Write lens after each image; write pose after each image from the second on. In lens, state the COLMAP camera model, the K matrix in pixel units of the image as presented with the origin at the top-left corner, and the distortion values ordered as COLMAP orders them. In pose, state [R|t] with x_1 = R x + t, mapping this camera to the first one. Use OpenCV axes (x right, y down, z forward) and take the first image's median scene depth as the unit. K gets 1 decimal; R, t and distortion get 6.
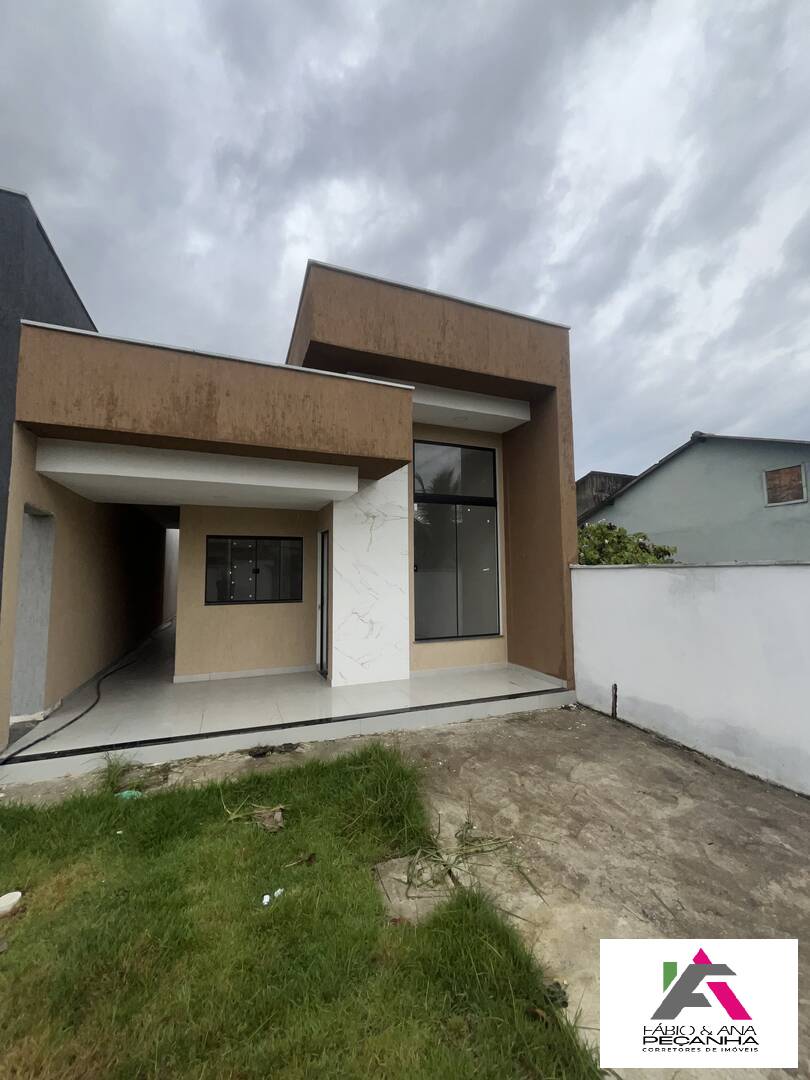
lens RADIAL K [[438.5, 0, 403.8], [0, 438.5, 537.3], [0, 0, 1]] dist [-0.001739, 0.000012]
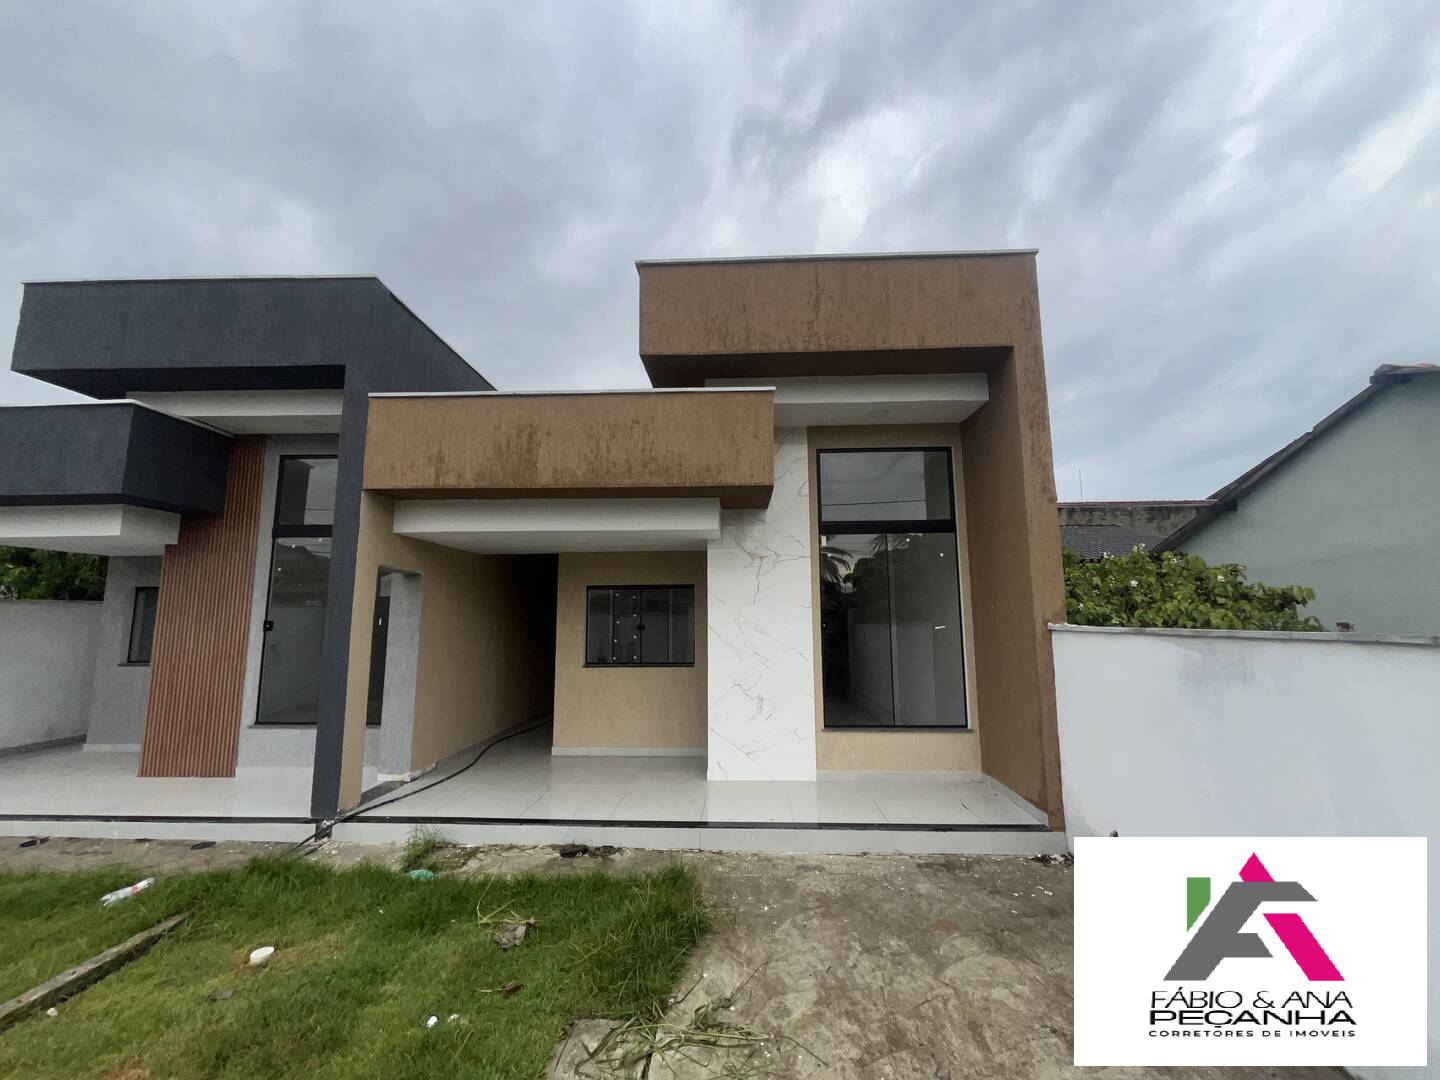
lens RADIAL K [[584.7, 0, 717.0], [0, 584.7, 540.4], [0, 0, 1]] dist [-0.001739, 0.000012]
pose [[0.910504, -0.052605, -0.410140, 0.368864], [0.032424, 0.997903, -0.056012, -0.030072], [0.412226, 0.037701, 0.910301, 0.060723]]
